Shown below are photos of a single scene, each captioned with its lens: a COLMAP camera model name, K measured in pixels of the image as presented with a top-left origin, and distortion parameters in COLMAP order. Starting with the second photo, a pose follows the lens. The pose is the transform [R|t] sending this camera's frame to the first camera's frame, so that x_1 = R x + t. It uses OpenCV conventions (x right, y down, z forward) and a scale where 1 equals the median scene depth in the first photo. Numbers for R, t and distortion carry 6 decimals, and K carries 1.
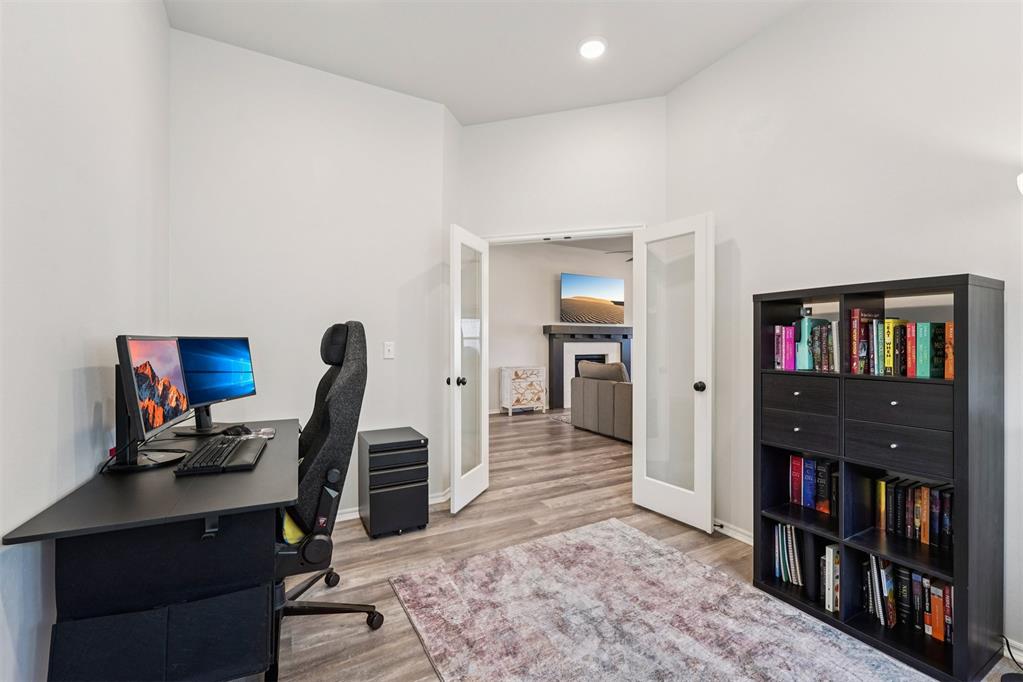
lens RADIAL K [[433.1, 0, 519.1], [0, 433.1, 341.0], [0, 0, 1]] dist [-0.002801, -0.000121]
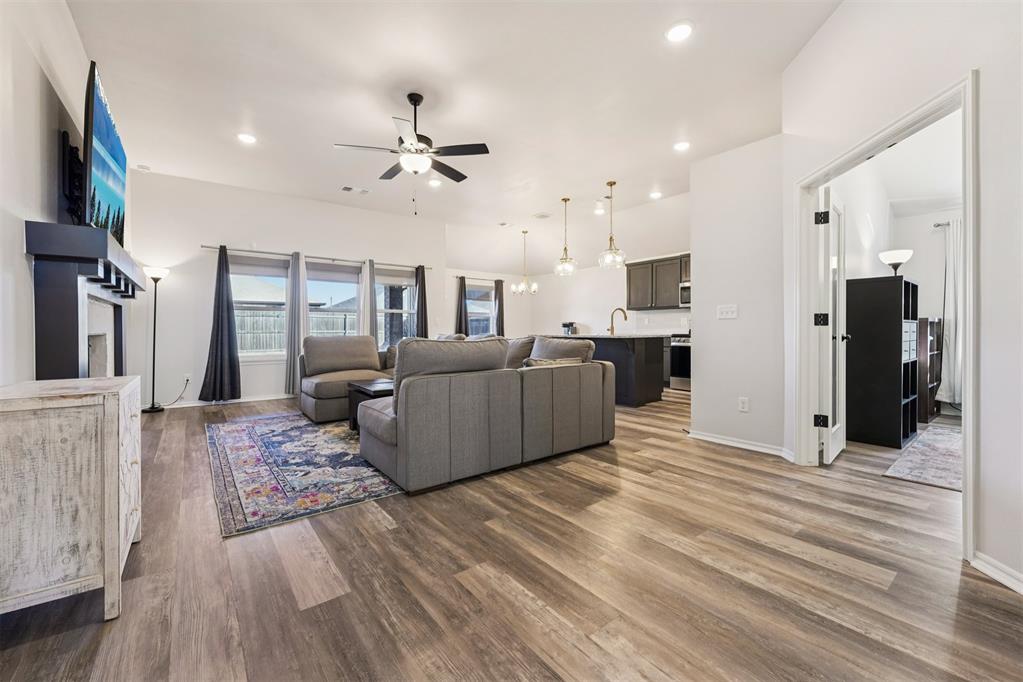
lens RADIAL K [[410.2, 0, 505.7], [0, 410.2, 334.9], [0, 0, 1]] dist [-0.002558, 0.000139]
pose [[-0.141222, -0.005275, 0.989964, -0.241134], [-0.002046, 0.999985, 0.005037, 0.034315], [-0.989976, -0.001314, -0.141231, 0.819881]]
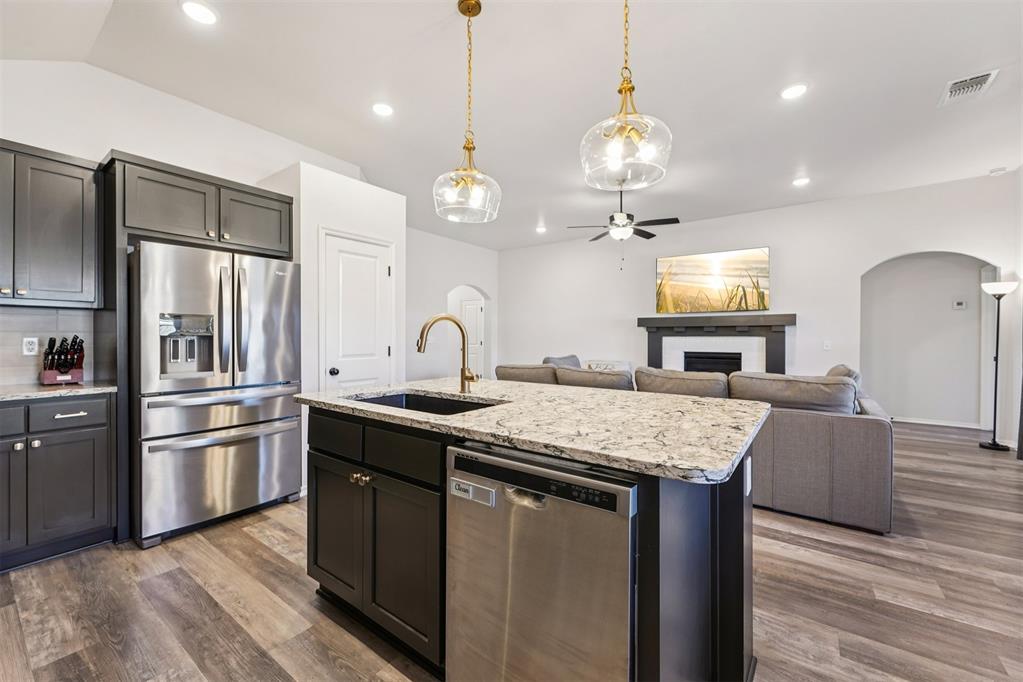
lens RADIAL K [[410.2, 0, 516.2], [0, 410.2, 338.2], [0, 0, 1]] dist [-0.002558, 0.000139]
pose [[0.429975, 0.008599, -0.902800, 0.787081], [0.001774, 0.999945, 0.010369, -0.002231], [0.902839, -0.006060, 0.429936, 0.413872]]
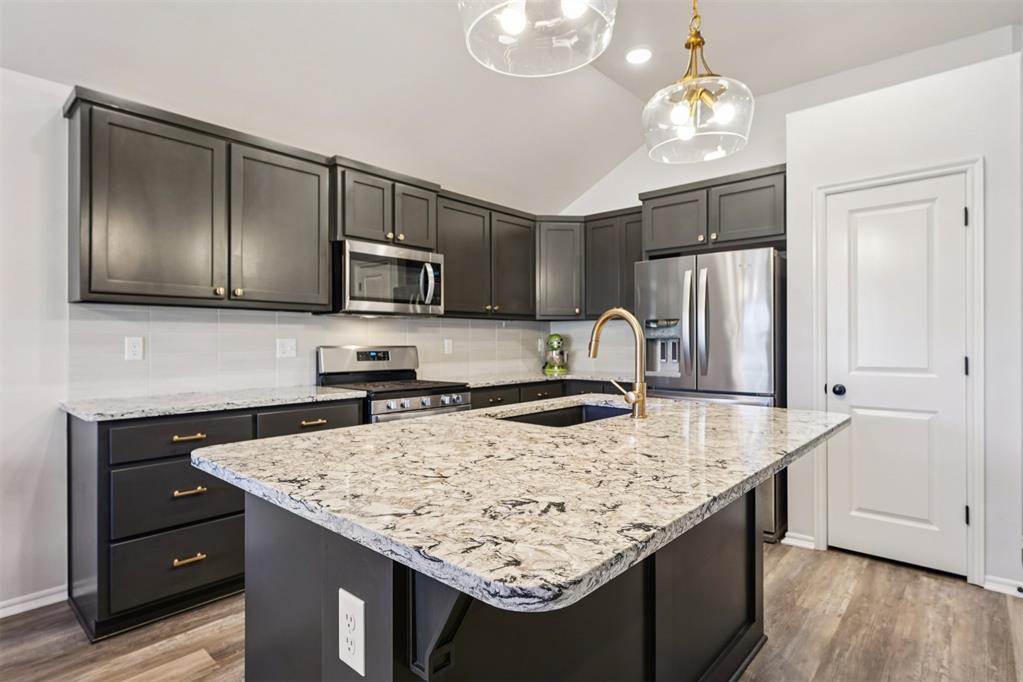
lens RADIAL K [[529.9, 0, 510.0], [0, 529.9, 340.6], [0, 0, 1]] dist [0.004437, -0.000009]
pose [[-0.941959, 0.005976, -0.335676, 0.662739], [0.007117, 0.999972, -0.002169, 0.000509], [0.335654, -0.004432, -0.941975, 0.725227]]
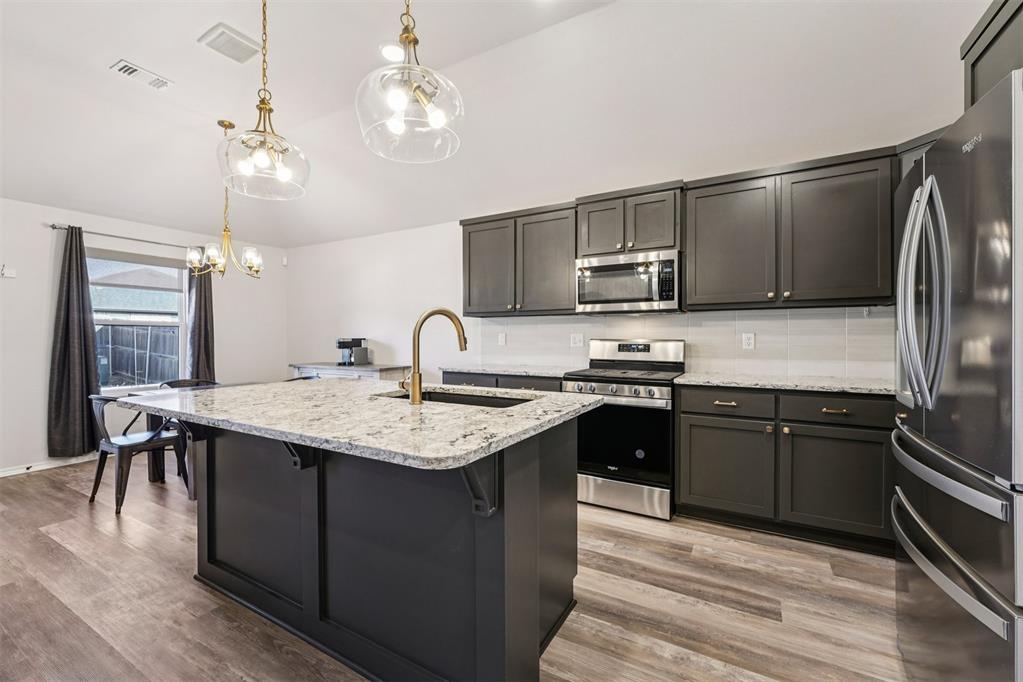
lens RADIAL K [[433.1, 0, 513.3], [0, 433.1, 339.0], [0, 0, 1]] dist [-0.002801, -0.000121]
pose [[-0.520342, 0.001000, 0.853957, 0.286917], [0.001837, 0.999998, -0.000051, 0.002587], [-0.853956, 0.001543, -0.520343, 0.581214]]
